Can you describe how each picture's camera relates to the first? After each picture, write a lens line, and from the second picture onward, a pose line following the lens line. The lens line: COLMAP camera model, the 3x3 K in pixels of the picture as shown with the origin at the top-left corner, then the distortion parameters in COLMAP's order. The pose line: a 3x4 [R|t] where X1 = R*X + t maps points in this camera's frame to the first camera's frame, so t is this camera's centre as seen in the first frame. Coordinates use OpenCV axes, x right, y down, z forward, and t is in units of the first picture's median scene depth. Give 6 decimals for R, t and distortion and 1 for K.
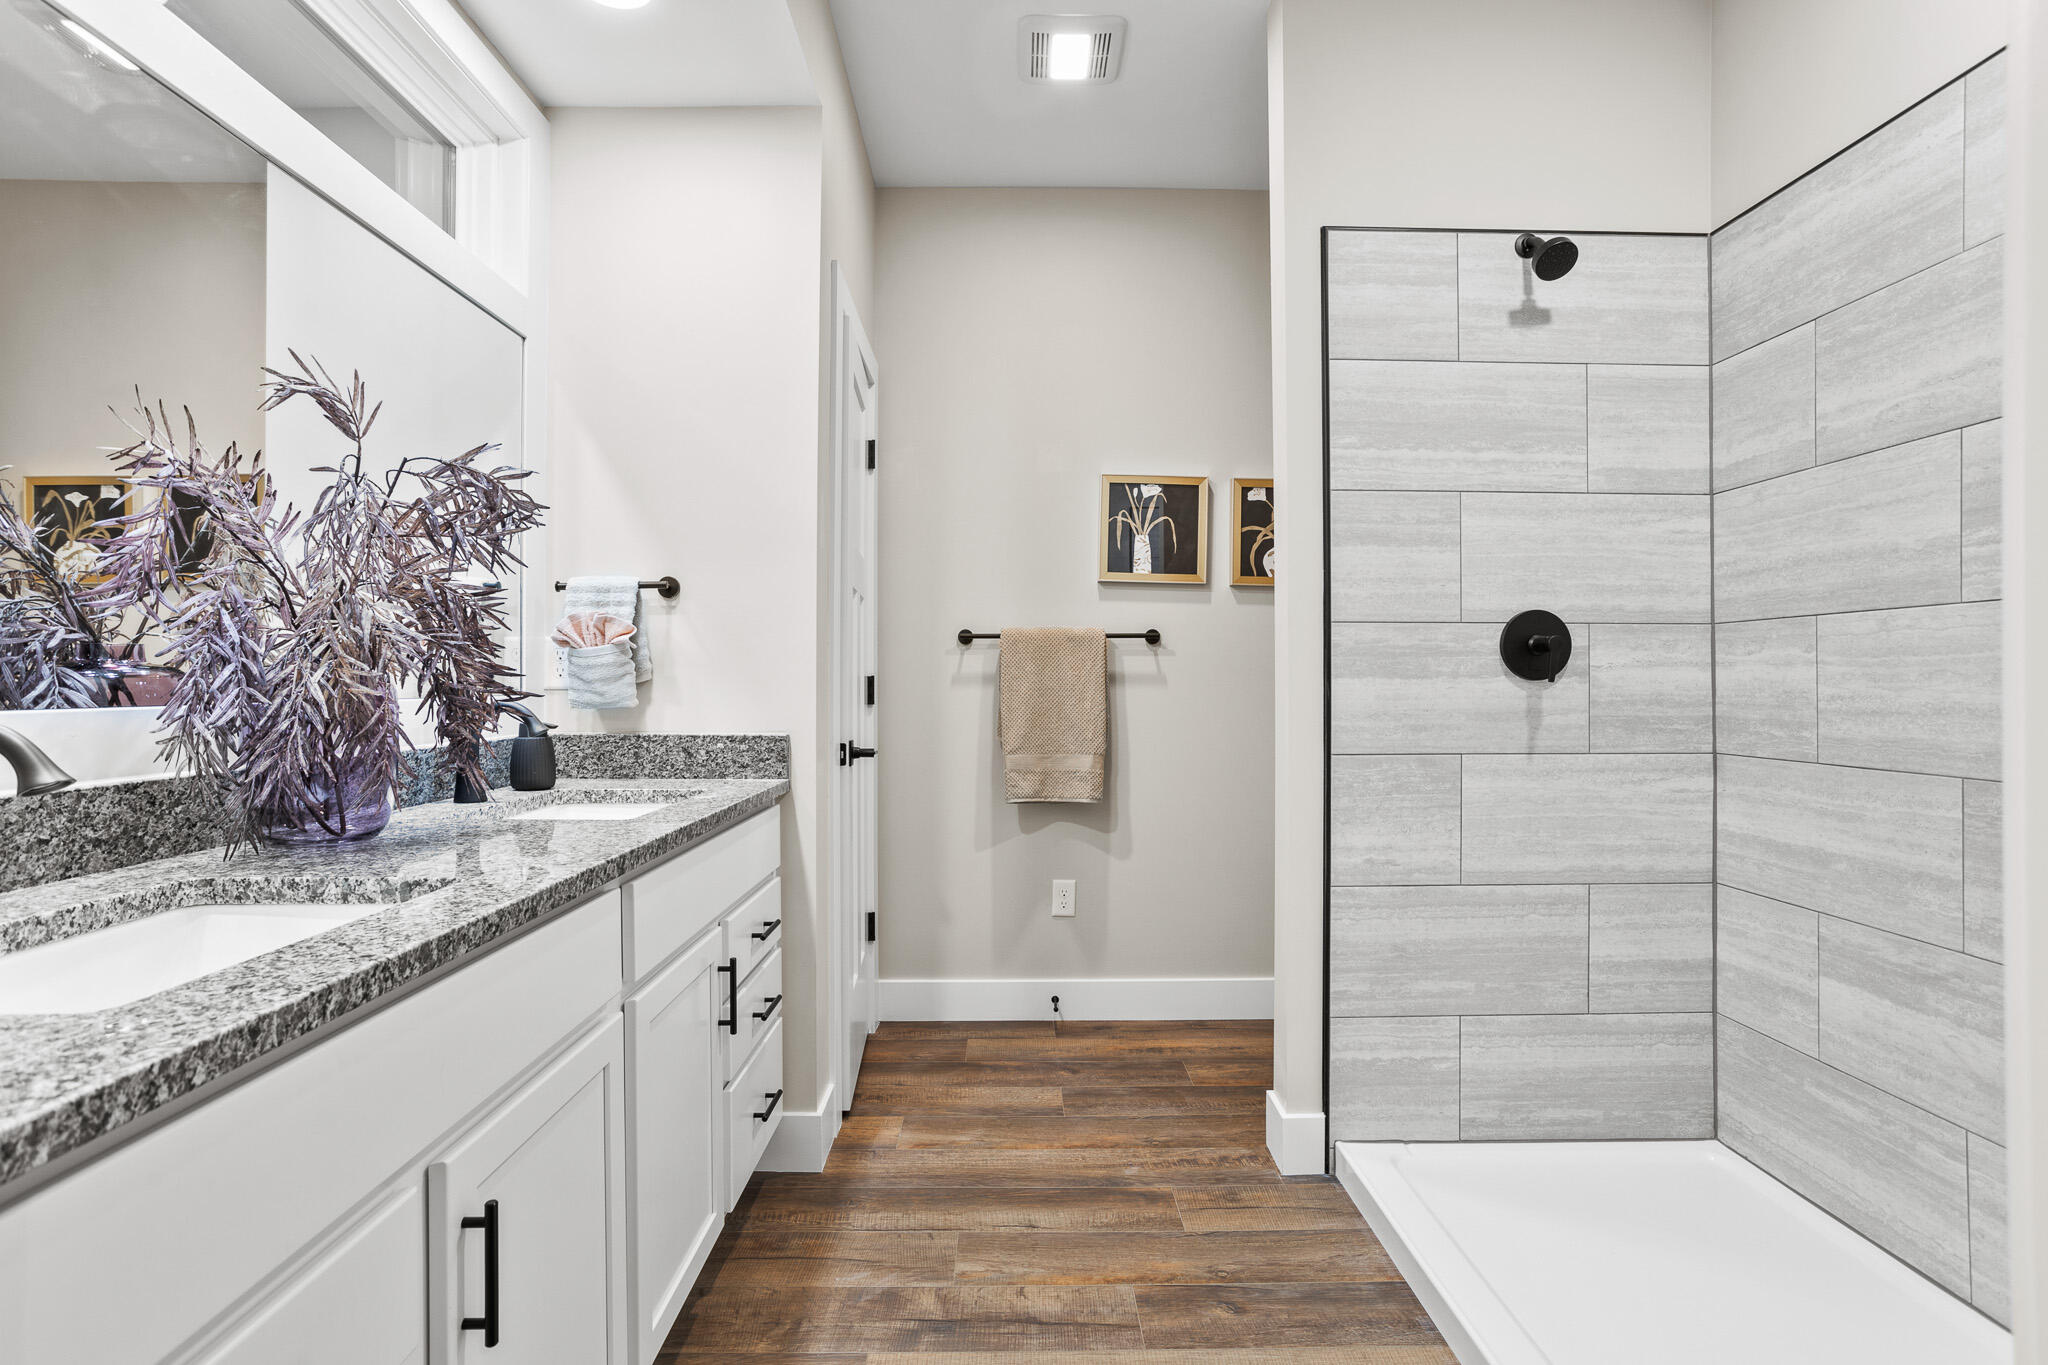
lens RADIAL K [[998.6, 0, 1027.8], [0, 998.6, 692.7], [0, 0, 1]] dist [-0.063850, 0.038541]
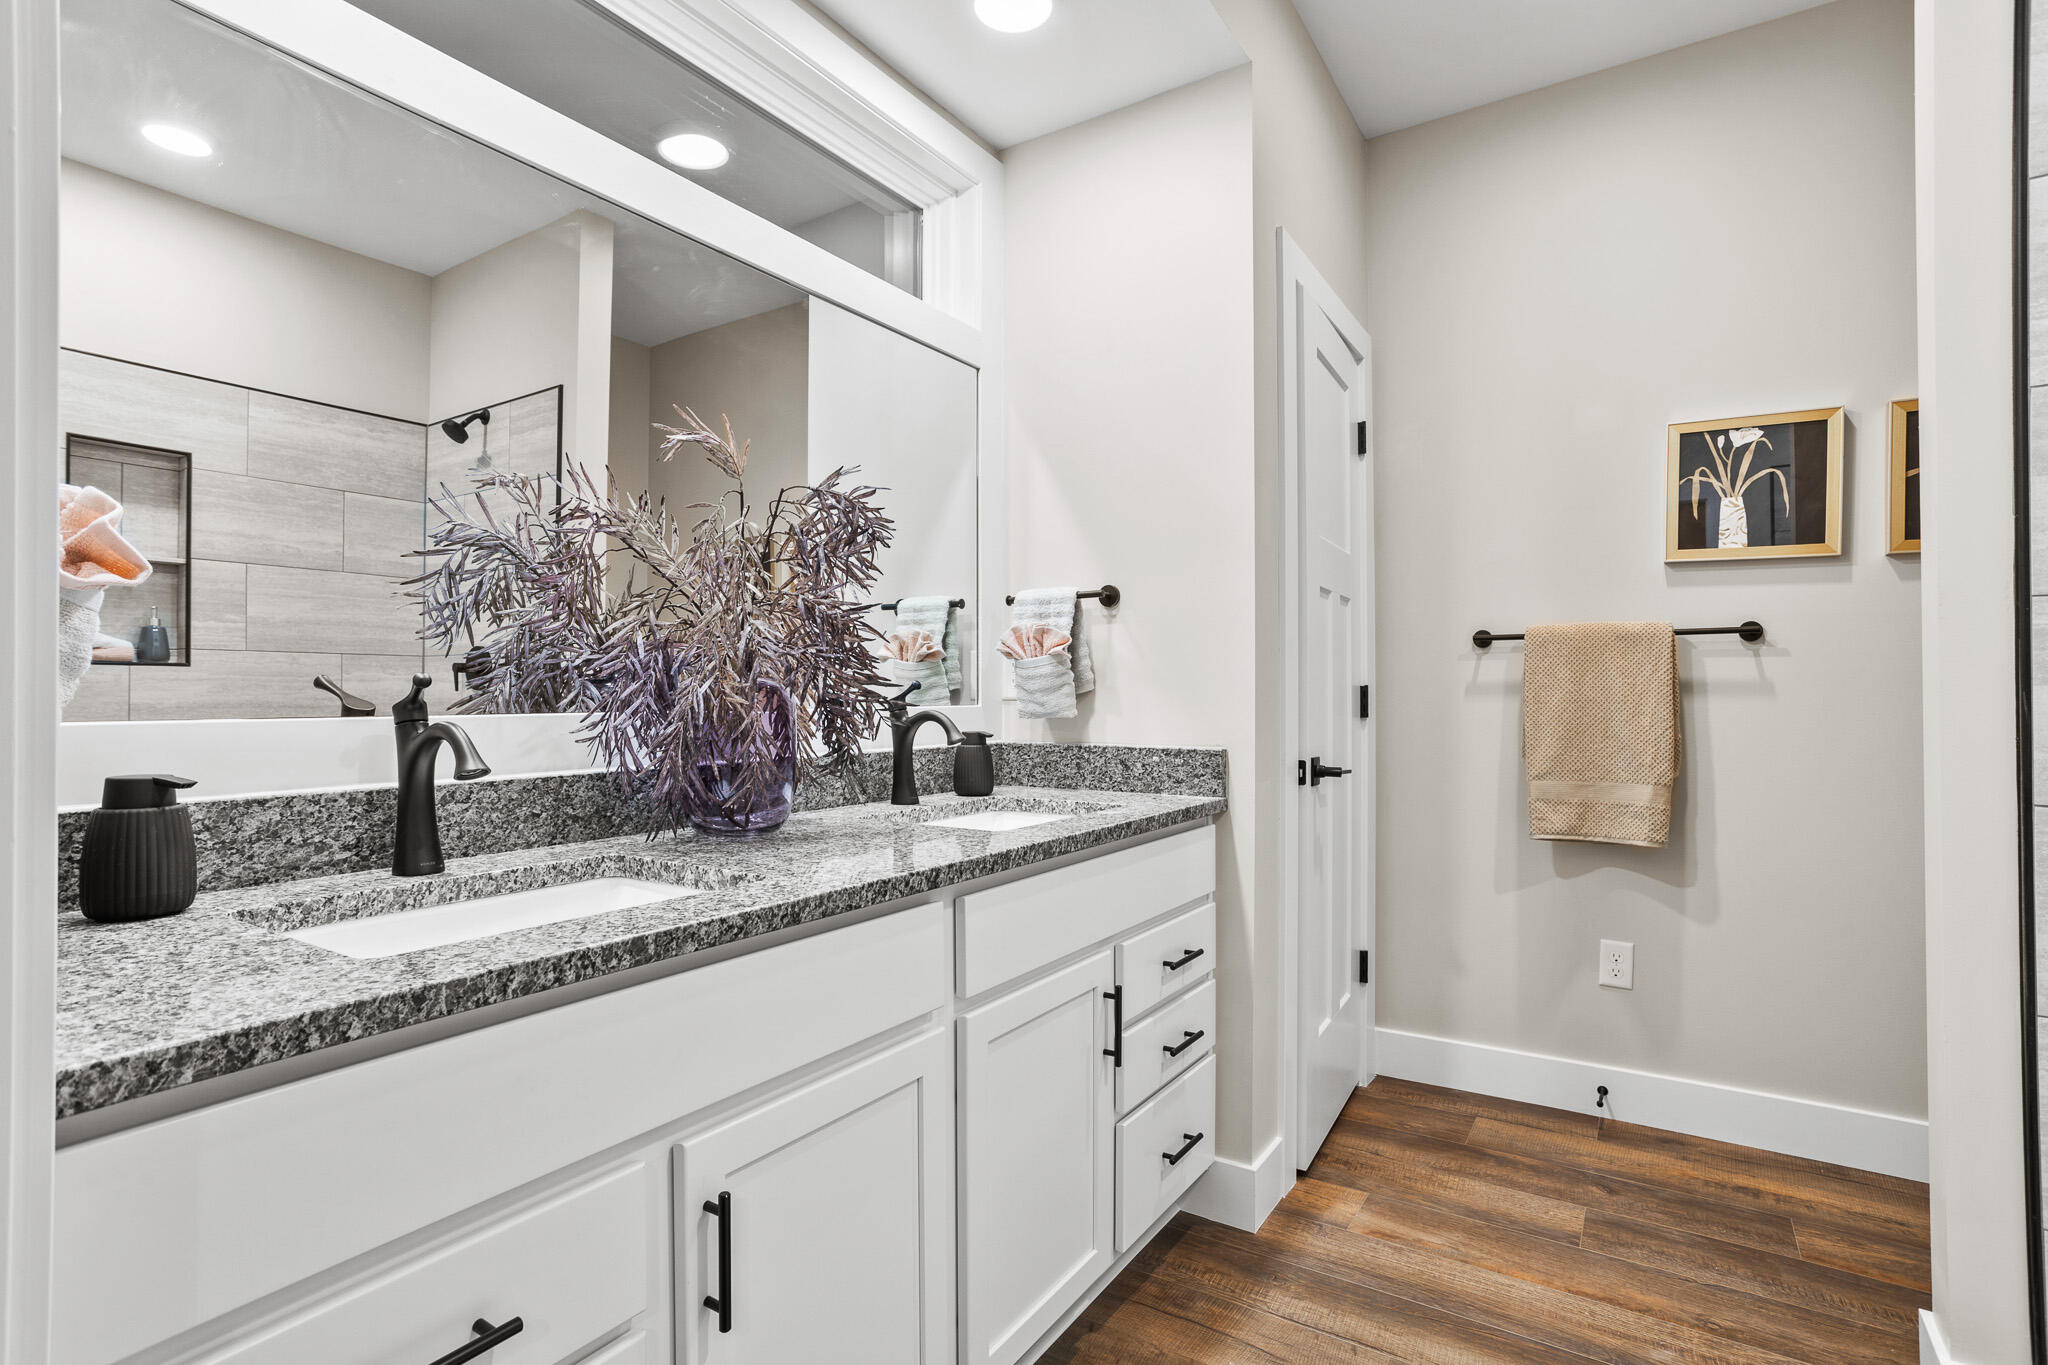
lens RADIAL K [[998.6, 0, 1027.8], [0, 998.6, 692.7], [0, 0, 1]] dist [-0.063850, 0.038541]
pose [[0.827900, -0.001602, -0.560874, 0.123710], [-0.004899, 0.999937, -0.010088, -0.000019], [0.560854, 0.011099, 0.827840, 0.129830]]
